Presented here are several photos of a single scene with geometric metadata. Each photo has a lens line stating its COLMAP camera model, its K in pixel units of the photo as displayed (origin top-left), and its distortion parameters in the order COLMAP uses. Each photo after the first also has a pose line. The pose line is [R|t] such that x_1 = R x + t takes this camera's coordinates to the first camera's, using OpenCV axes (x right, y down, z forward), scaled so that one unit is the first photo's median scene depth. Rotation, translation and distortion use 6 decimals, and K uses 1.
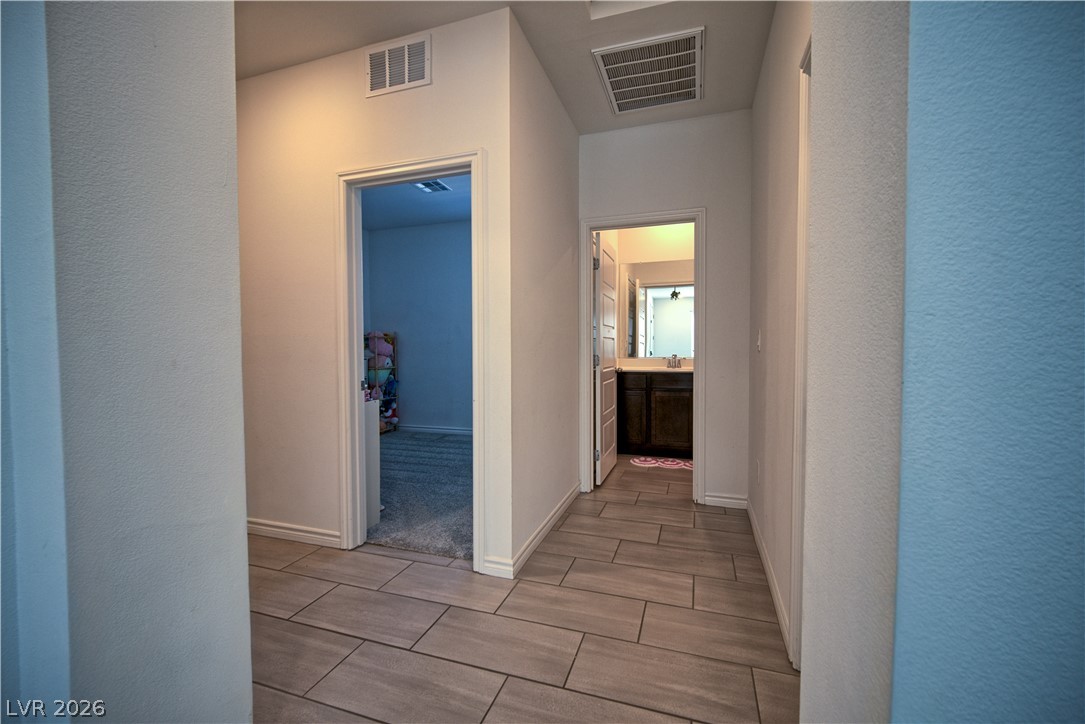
lens RADIAL K [[459.5, 0, 543.6], [0, 459.5, 358.9], [0, 0, 1]] dist [0.000520, 0.000595]
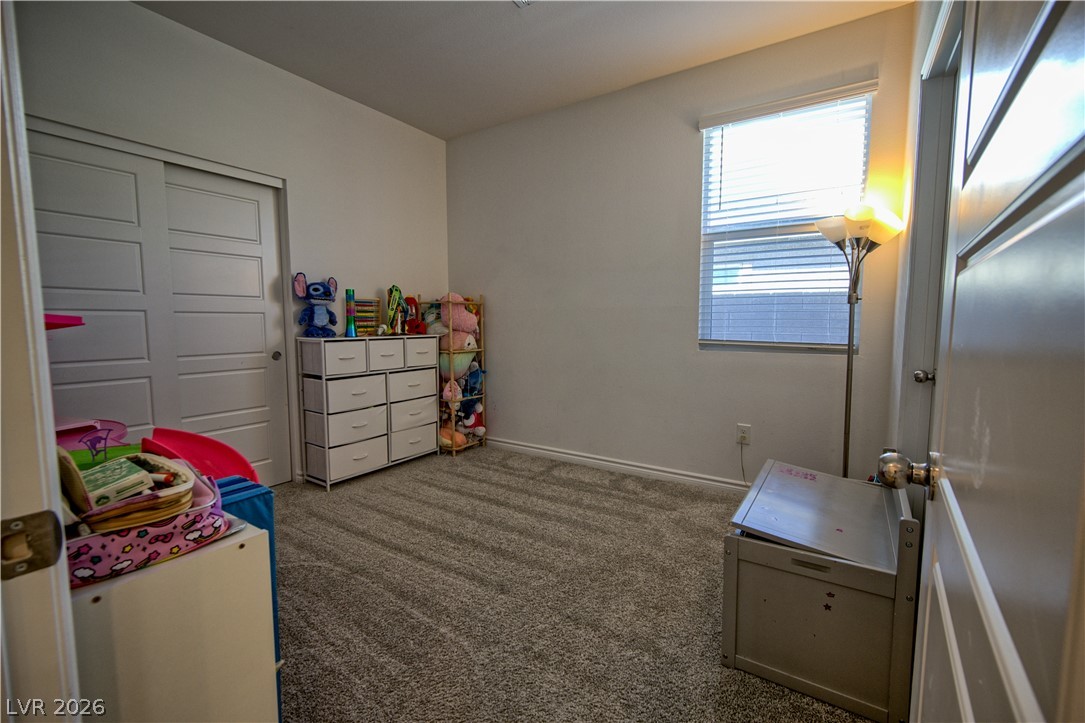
lens RADIAL K [[498.9, 0, 538.9], [0, 498.9, 363.2], [0, 0, 1]] dist [0.000019, 0.000004]
pose [[0.967513, 0.027569, -0.251314, -0.068294], [-0.011898, 0.997900, 0.063664, -0.008899], [0.252541, -0.058605, 0.965810, 0.347417]]
